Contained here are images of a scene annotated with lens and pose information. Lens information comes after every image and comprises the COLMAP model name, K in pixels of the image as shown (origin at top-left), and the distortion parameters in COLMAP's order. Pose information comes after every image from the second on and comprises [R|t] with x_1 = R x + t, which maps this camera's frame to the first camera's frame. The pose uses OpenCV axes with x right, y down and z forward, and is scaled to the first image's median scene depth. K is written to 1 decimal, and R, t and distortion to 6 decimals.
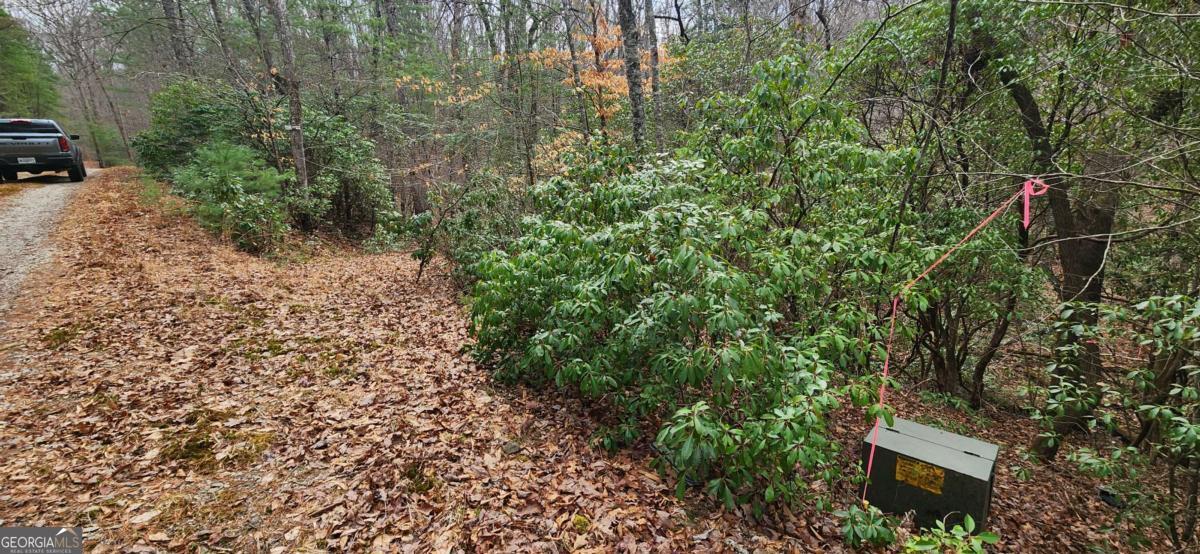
lens RADIAL K [[429.3, 0, 600.0], [0, 429.3, 277.0], [0, 0, 1]] dist [-0.000635, 0.000242]
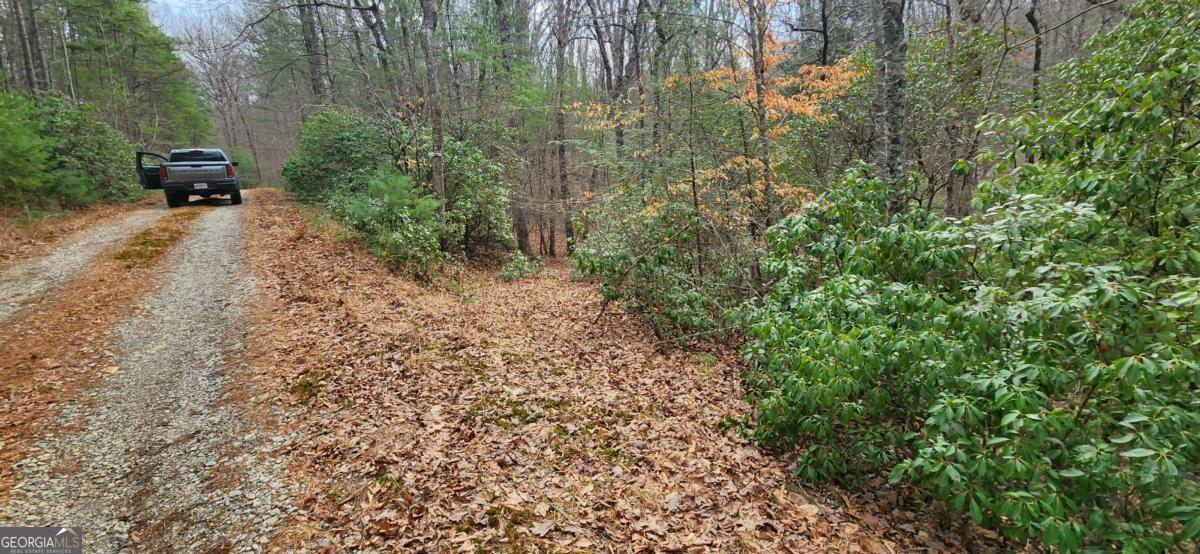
lens RADIAL K [[424.5, 0, 600.0], [0, 424.5, 277.0], [0, 0, 1]] dist [0.000738, -0.000012]
pose [[0.991507, 0.023257, -0.127958, -0.375072], [-0.027263, 0.999189, -0.029644, -0.071373], [0.127165, 0.032881, 0.991336, 0.110138]]
